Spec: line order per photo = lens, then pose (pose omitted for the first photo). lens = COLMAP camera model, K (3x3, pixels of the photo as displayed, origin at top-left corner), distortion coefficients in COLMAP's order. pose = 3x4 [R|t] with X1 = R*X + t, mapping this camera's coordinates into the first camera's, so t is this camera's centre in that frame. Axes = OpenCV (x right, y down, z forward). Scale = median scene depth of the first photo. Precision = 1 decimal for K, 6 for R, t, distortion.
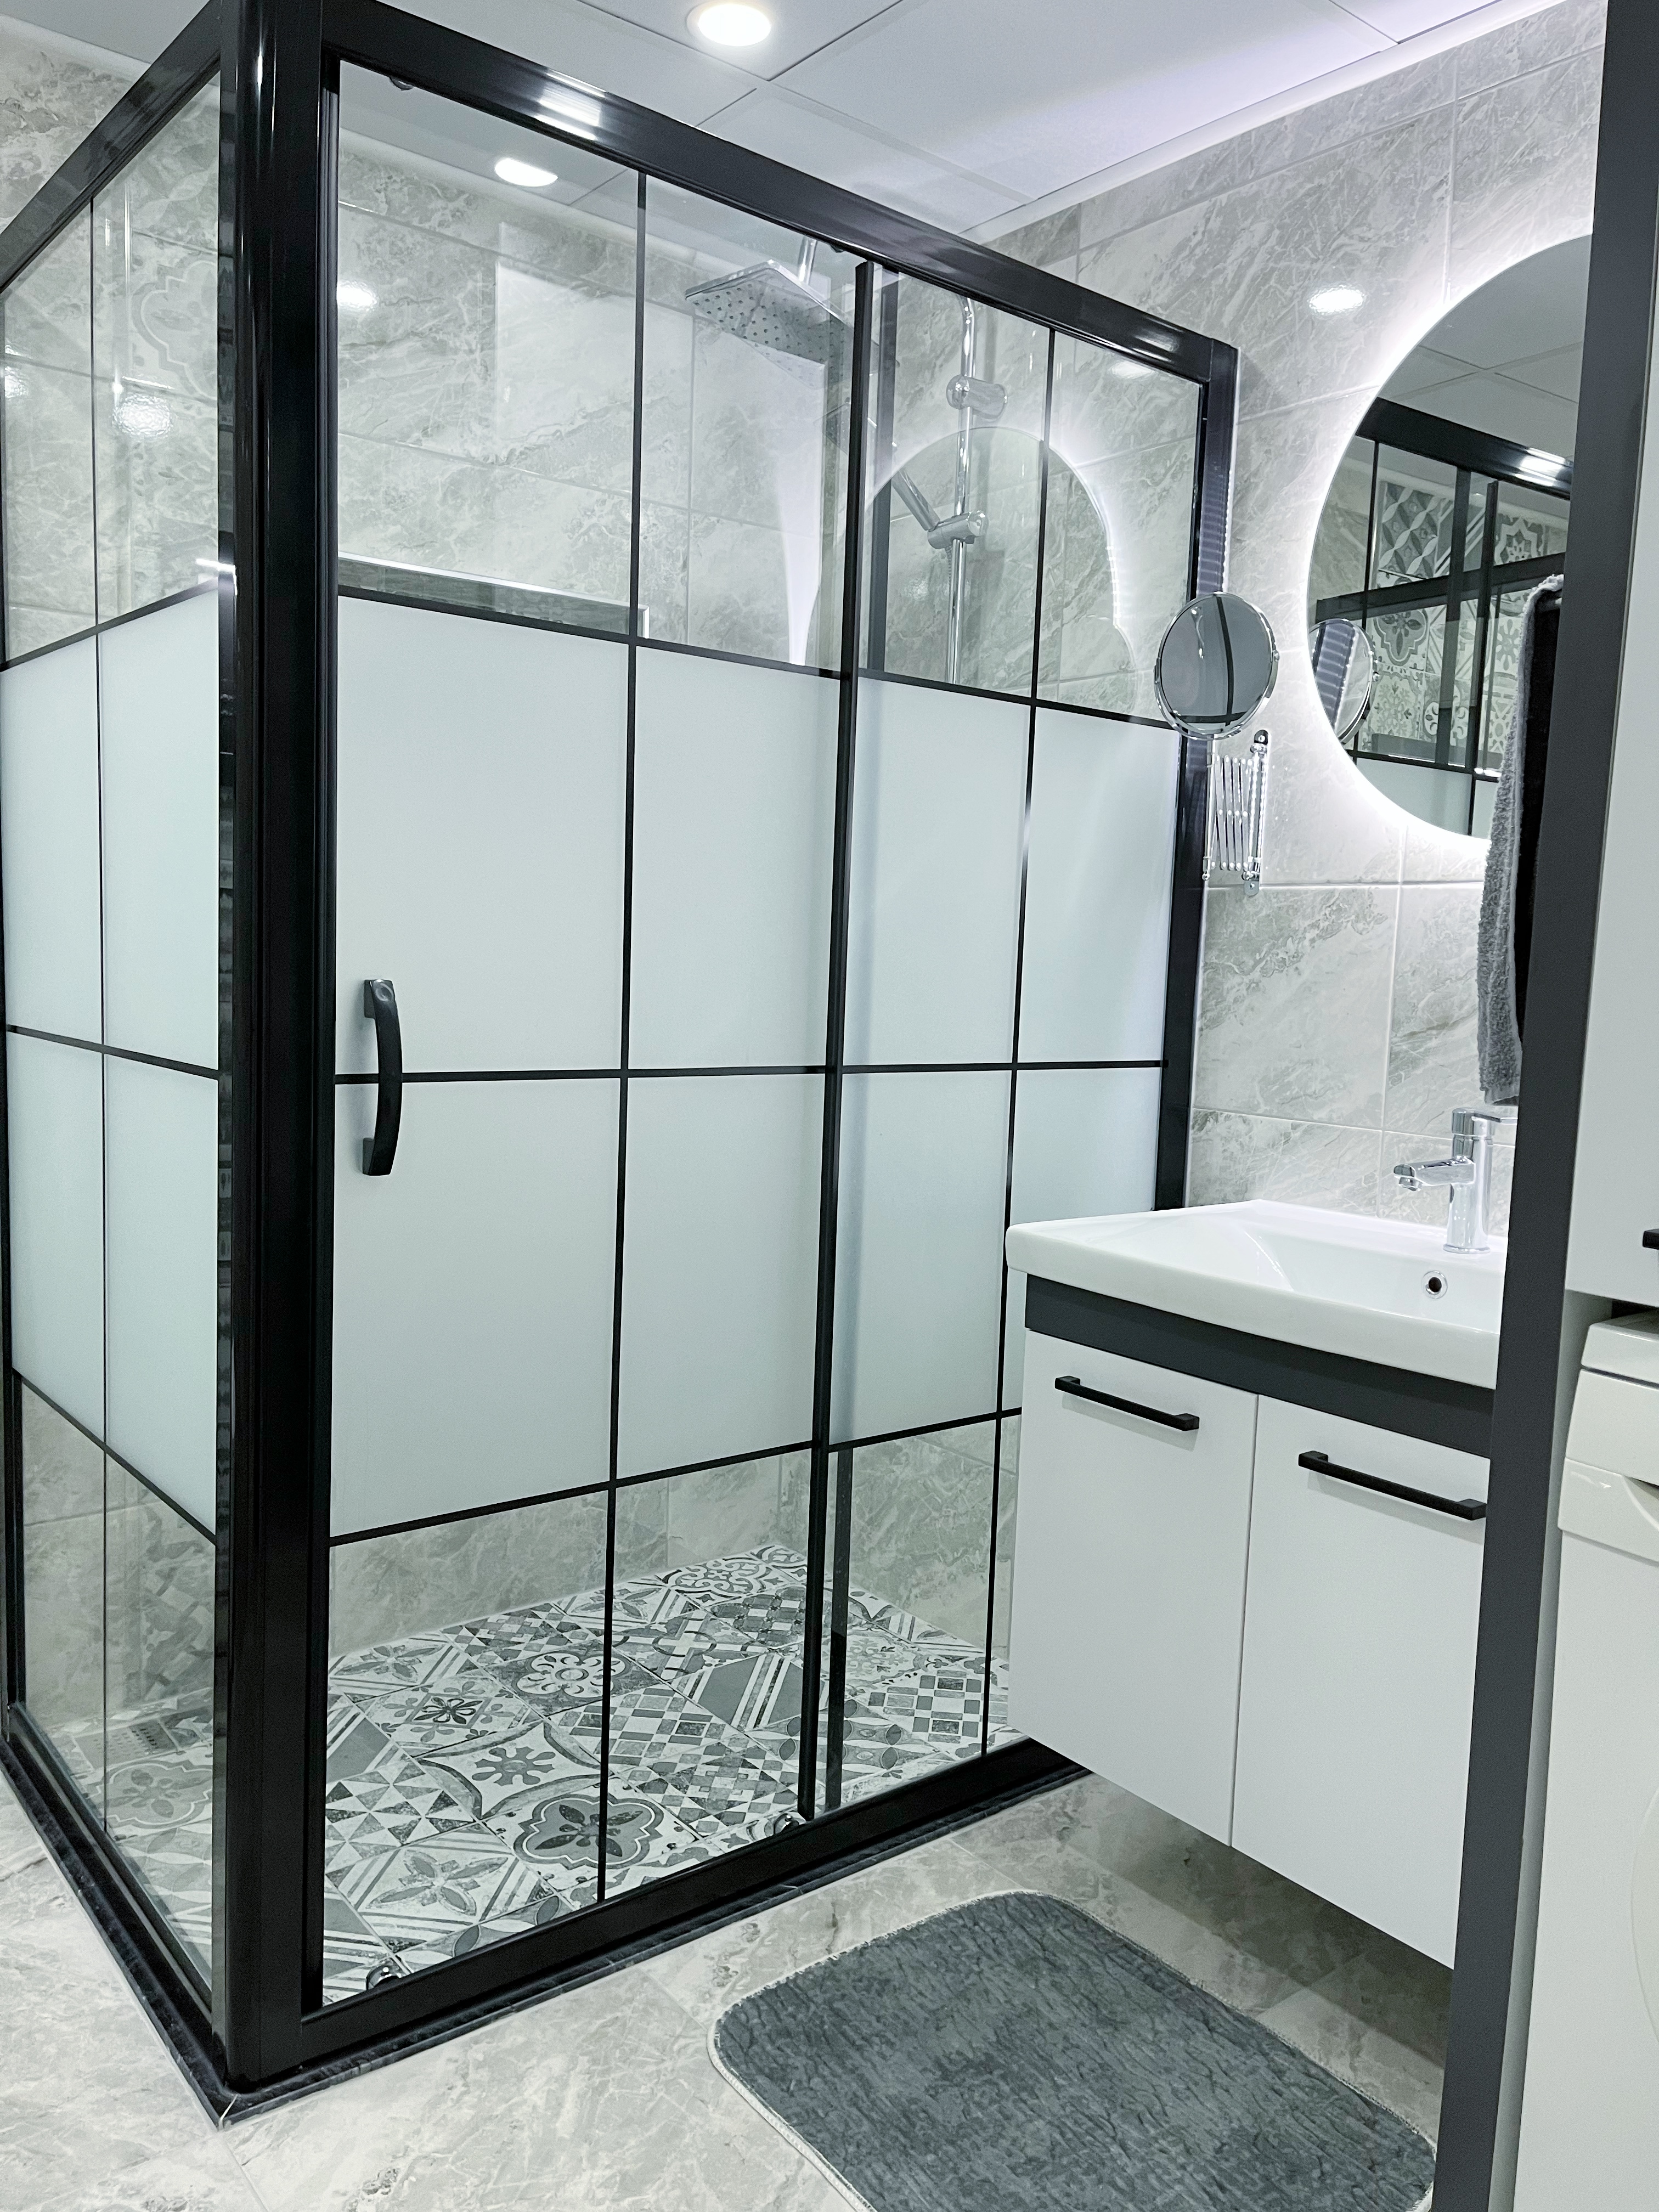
lens RADIAL K [[1674.9, 0, 828.8], [0, 1674.9, 1099.1], [0, 0, 1]] dist [0.077691, -0.098071]
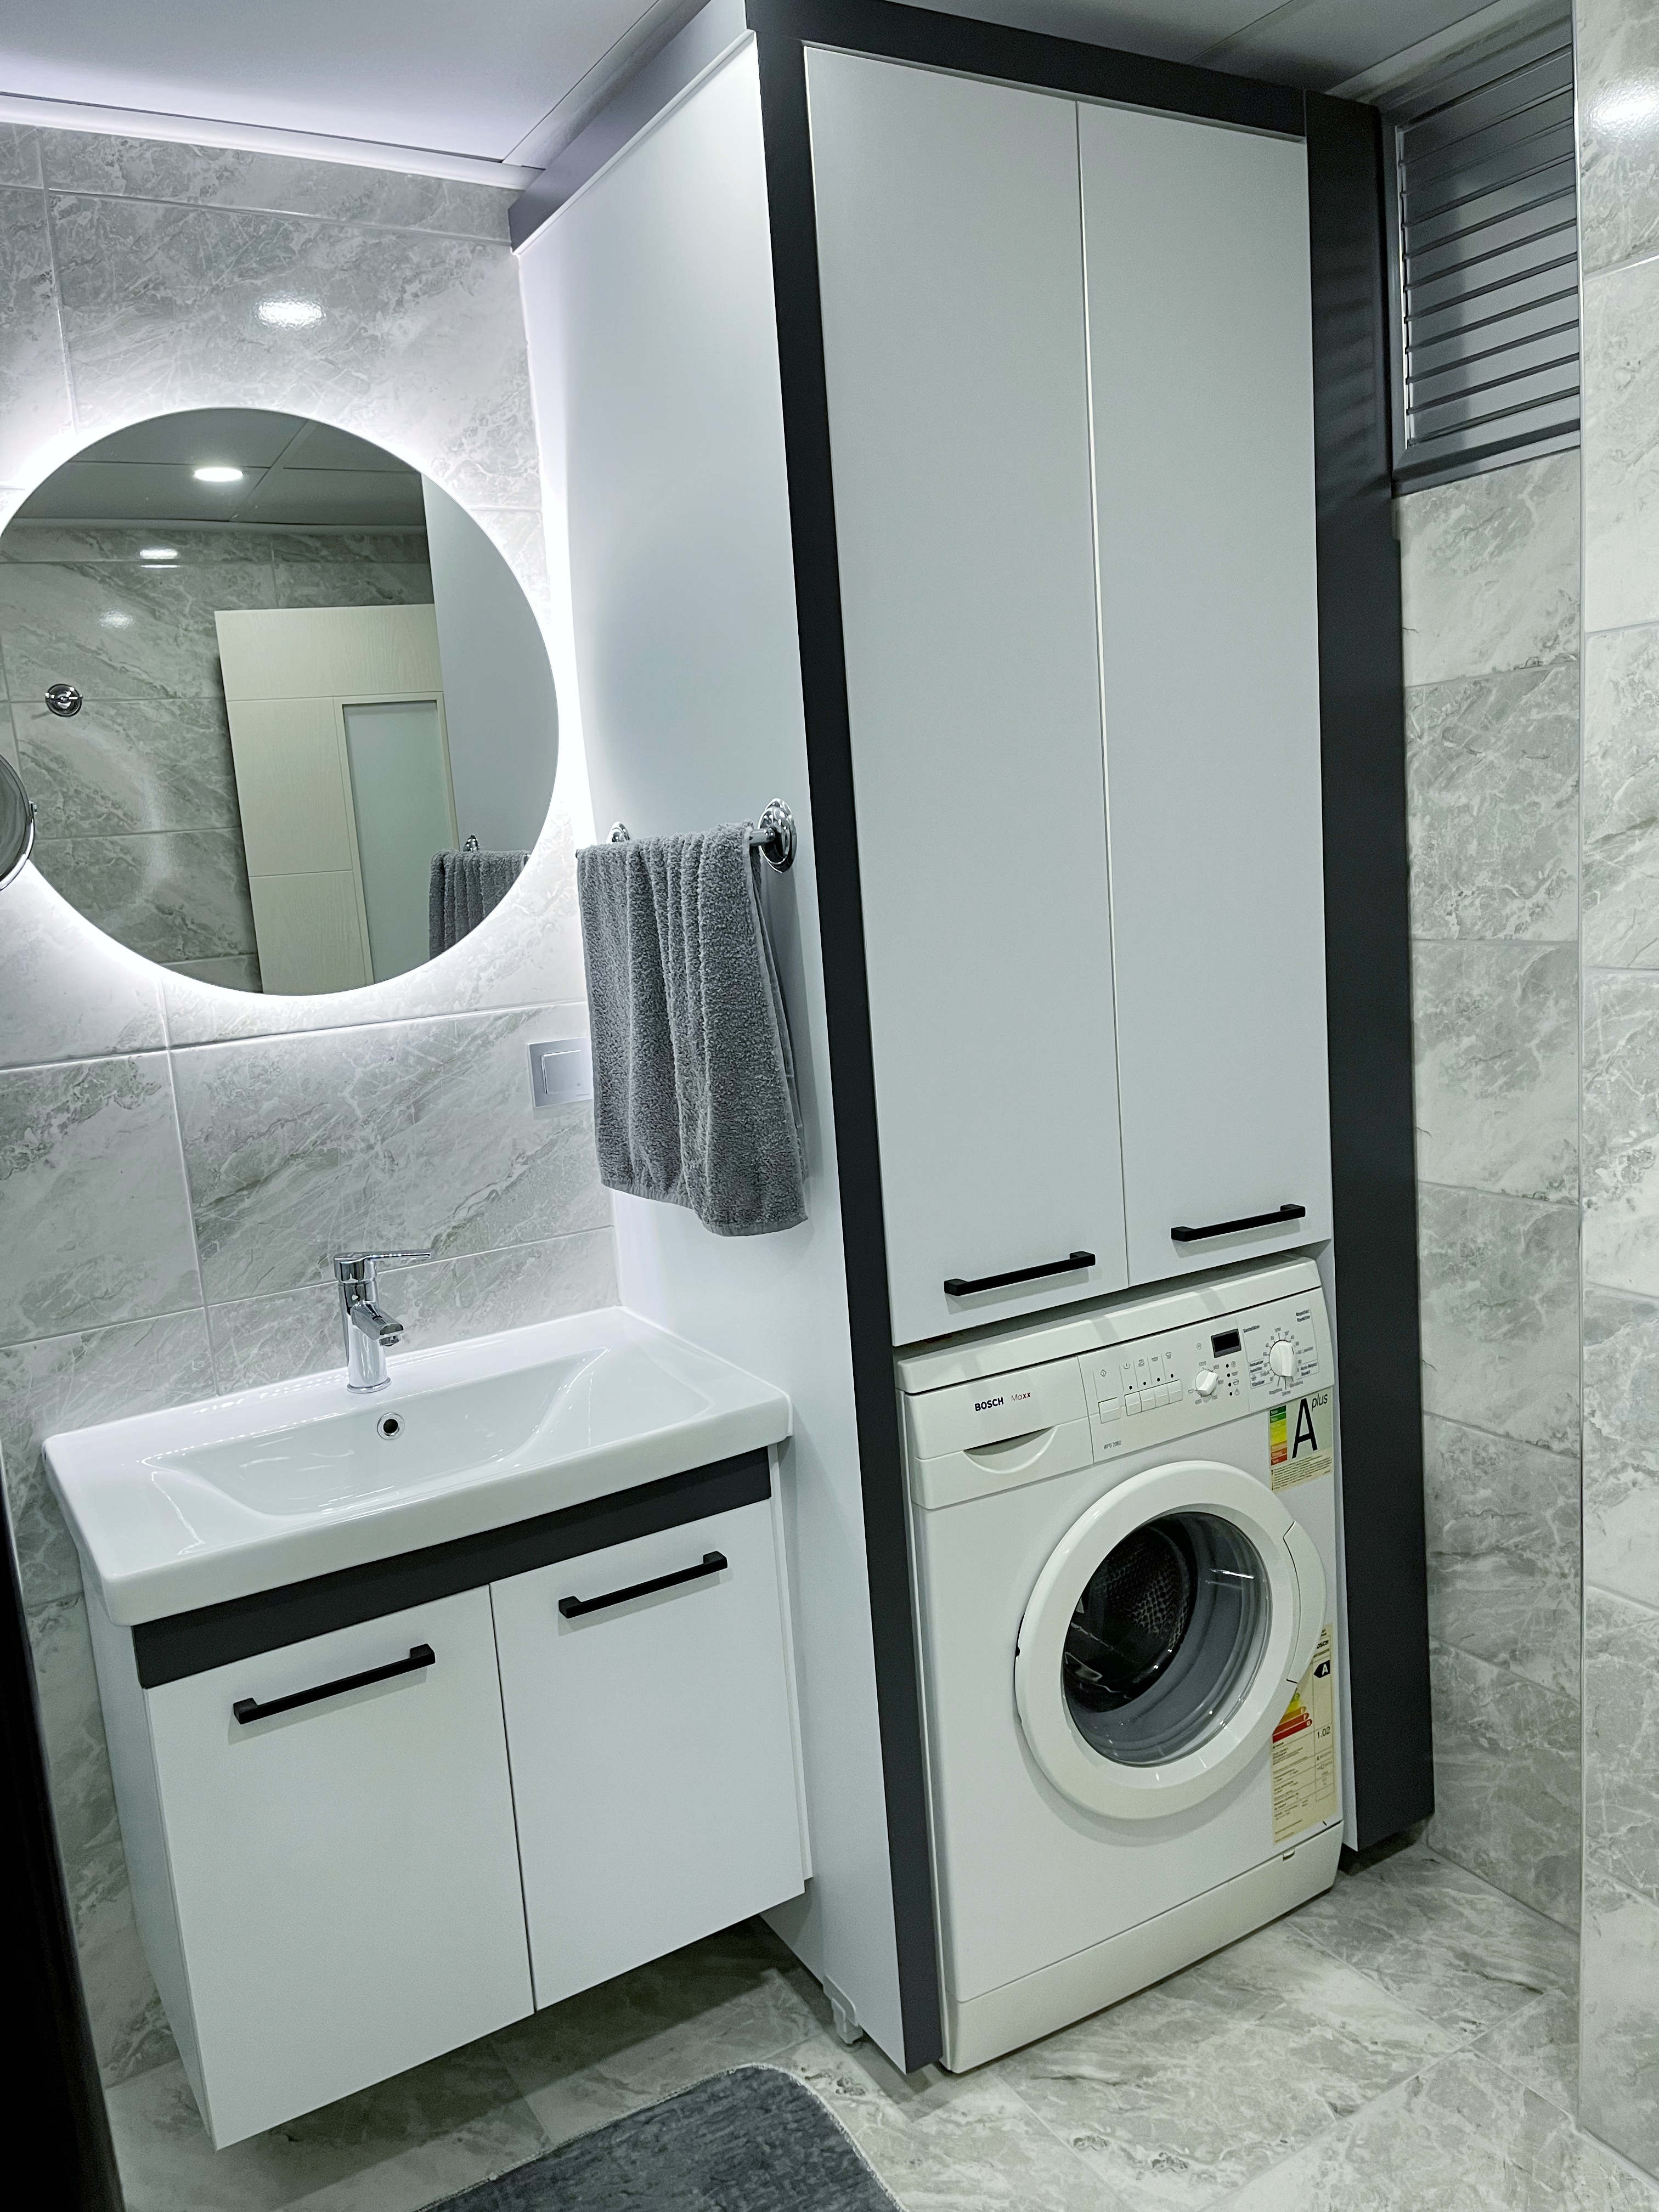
lens RADIAL K [[1674.9, 0, 835.8], [0, 1674.9, 1104.2], [0, 0, 1]] dist [0.077691, -0.098071]
pose [[0.124188, -0.204901, 0.970872, -0.523783], [0.164742, 0.969125, 0.183460, -0.207261], [-0.978487, 0.137160, 0.154109, 0.499257]]
